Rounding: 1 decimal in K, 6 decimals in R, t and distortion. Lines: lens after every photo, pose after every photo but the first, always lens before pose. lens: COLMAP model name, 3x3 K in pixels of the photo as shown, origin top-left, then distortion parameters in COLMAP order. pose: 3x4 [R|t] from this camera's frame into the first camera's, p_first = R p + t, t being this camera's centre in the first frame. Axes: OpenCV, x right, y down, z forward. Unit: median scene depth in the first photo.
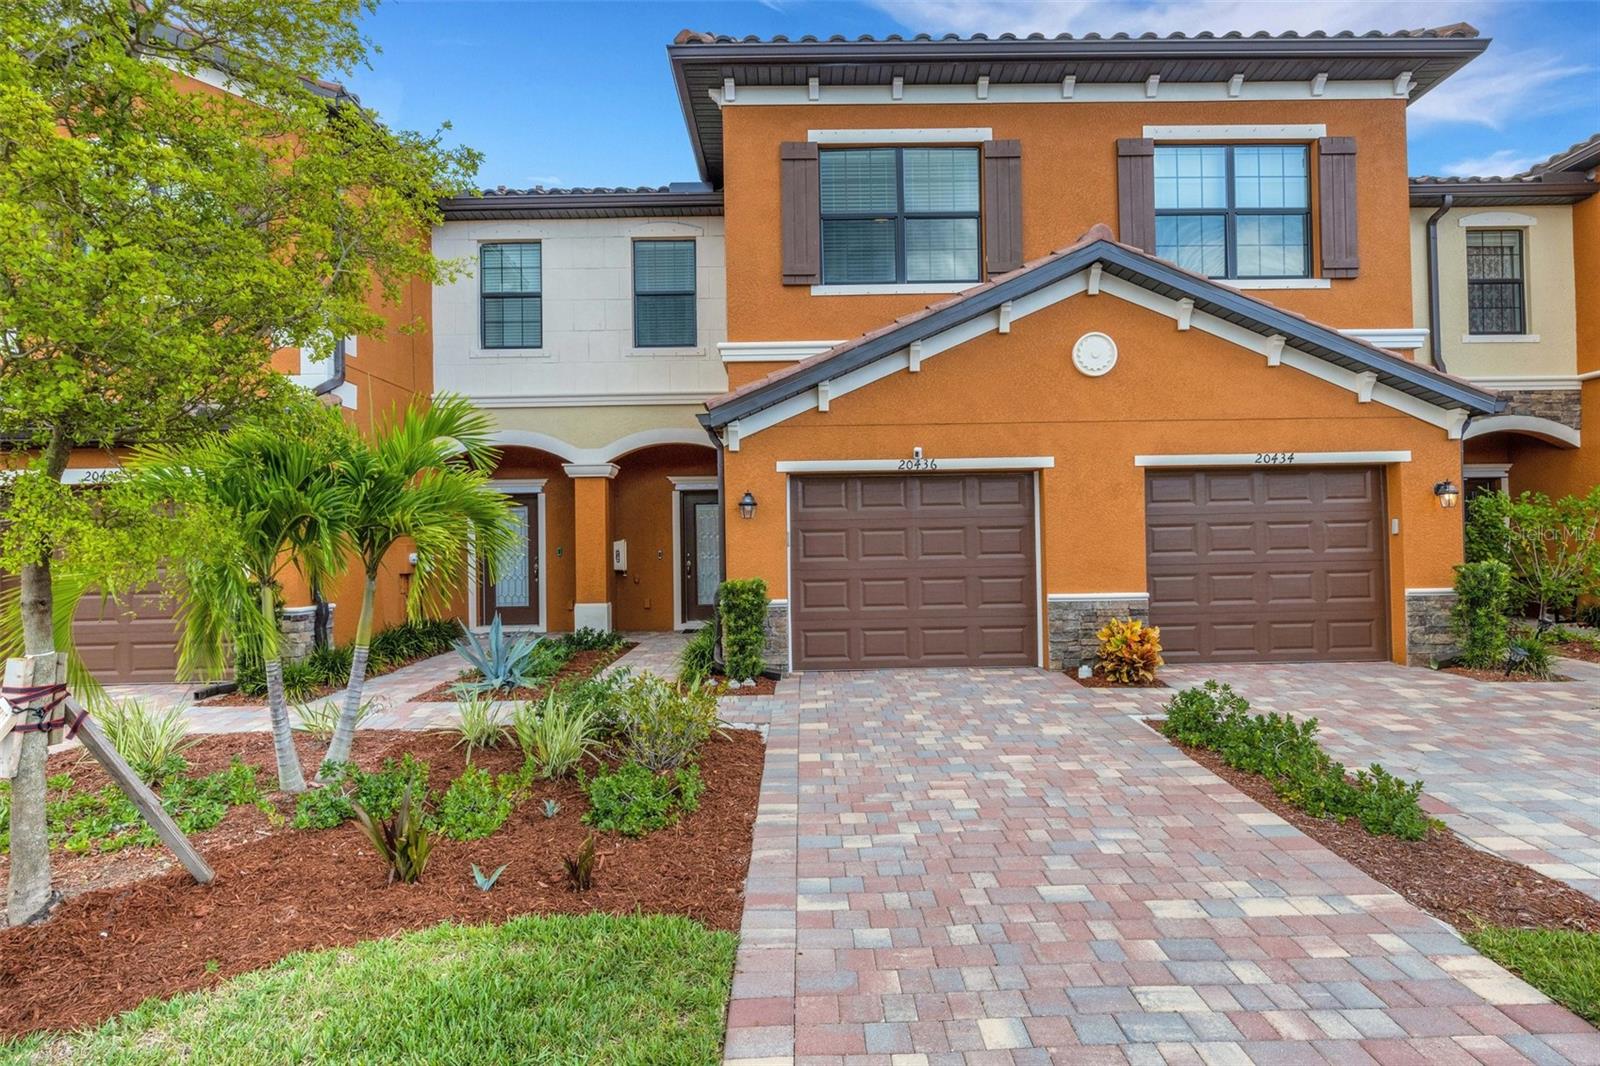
lens RADIAL K [[846.1, 0, 810.1], [0, 846.1, 523.2], [0, 0, 1]] dist [0.003544, -0.003867]
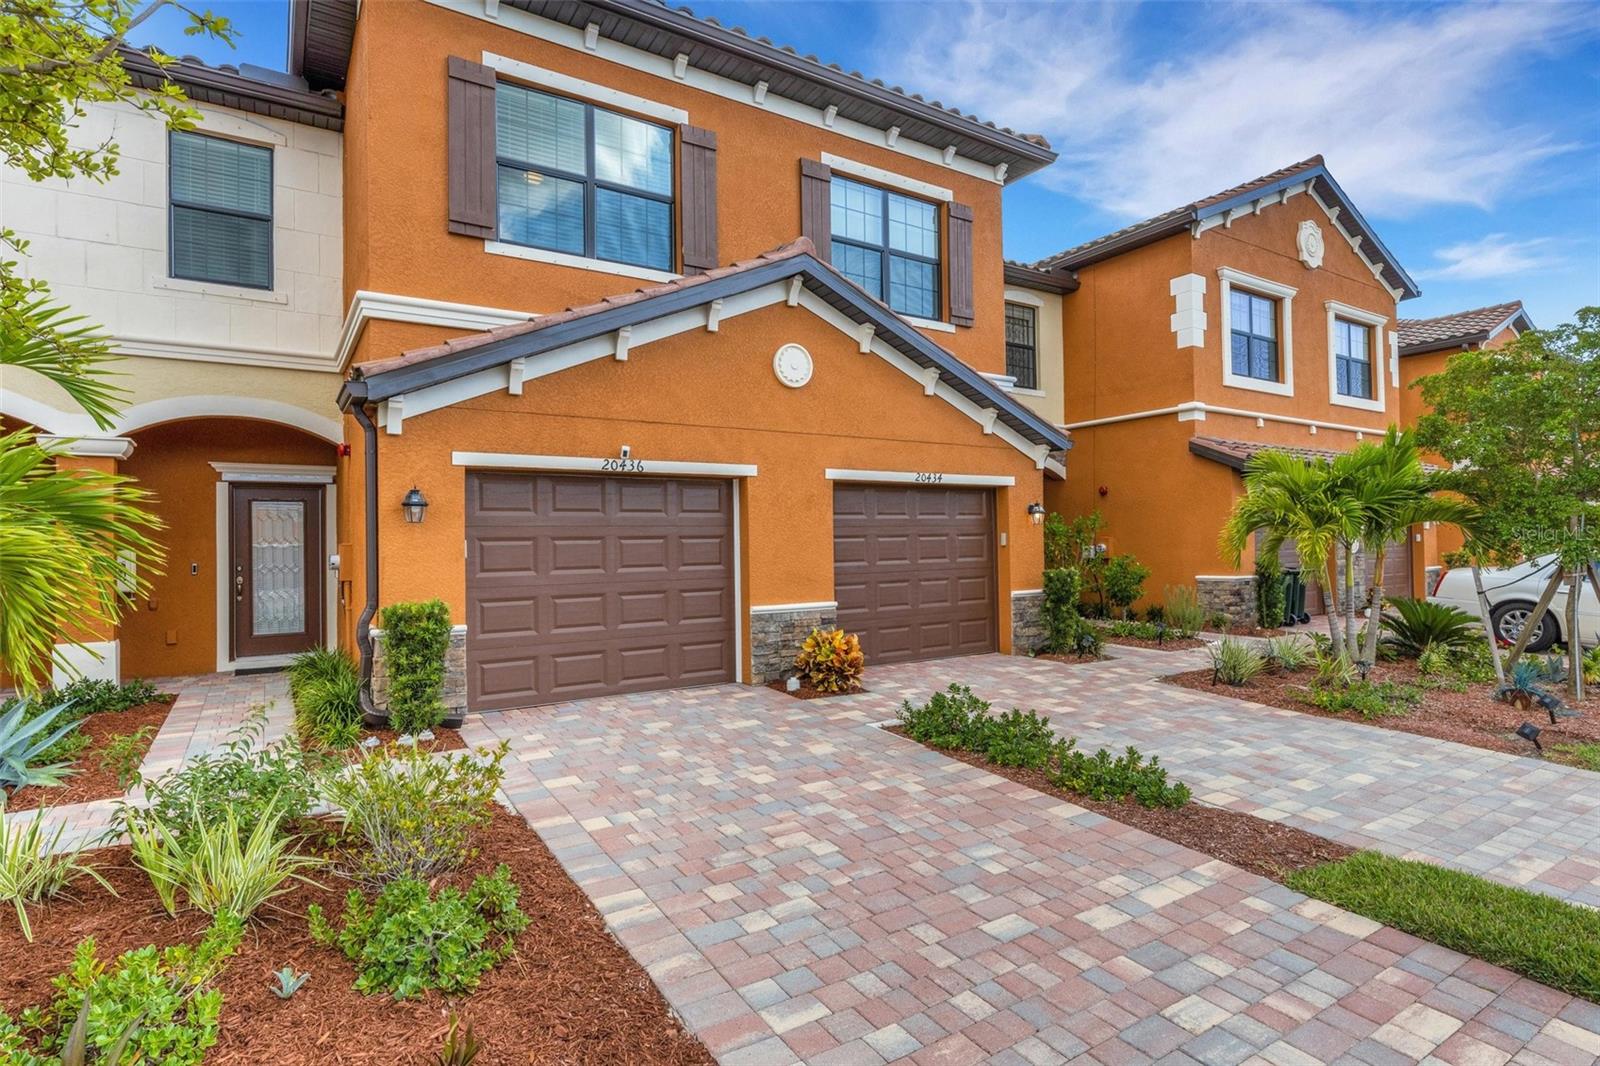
lens RADIAL K [[846.1, 0, 823.1], [0, 846.1, 524.8], [0, 0, 1]] dist [0.003544, -0.003867]
pose [[0.835951, 0.016952, 0.548541, -0.180485], [-0.014163, 0.999856, -0.009315, -0.001814], [-0.548621, 0.000018, 0.836071, 0.141517]]
